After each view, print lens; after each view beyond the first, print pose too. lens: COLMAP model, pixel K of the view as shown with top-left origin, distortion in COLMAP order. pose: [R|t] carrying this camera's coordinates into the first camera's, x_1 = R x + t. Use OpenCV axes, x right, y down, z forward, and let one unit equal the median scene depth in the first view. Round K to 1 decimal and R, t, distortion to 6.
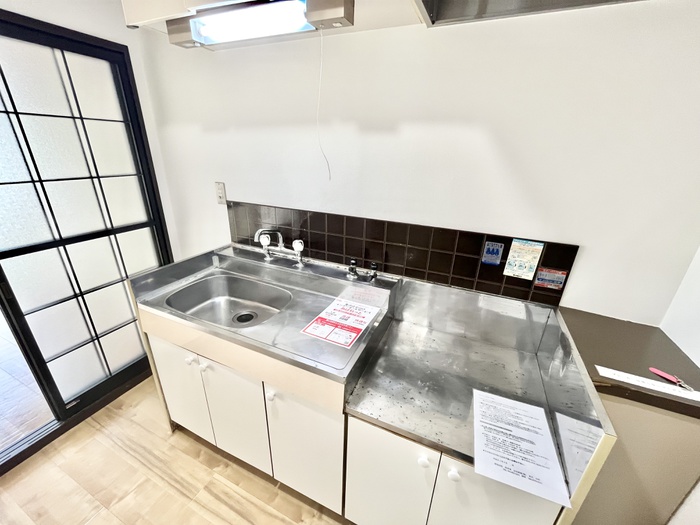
lens RADIAL K [[284.0, 0, 349.3], [0, 284.0, 261.5], [0, 0, 1]] dist [-0.001774, -0.000234]
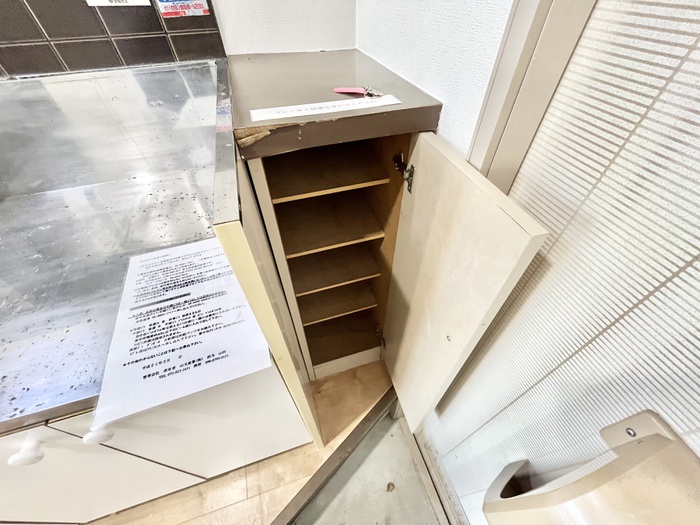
lens RADIAL K [[284.0, 0, 349.3], [0, 284.0, 261.5], [0, 0, 1]] dist [-0.001774, -0.000234]
pose [[0.748210, -0.507434, 0.427427, 0.660644], [0.275494, 0.823690, 0.495619, 0.394042], [-0.603561, -0.253073, 0.756088, 0.453275]]
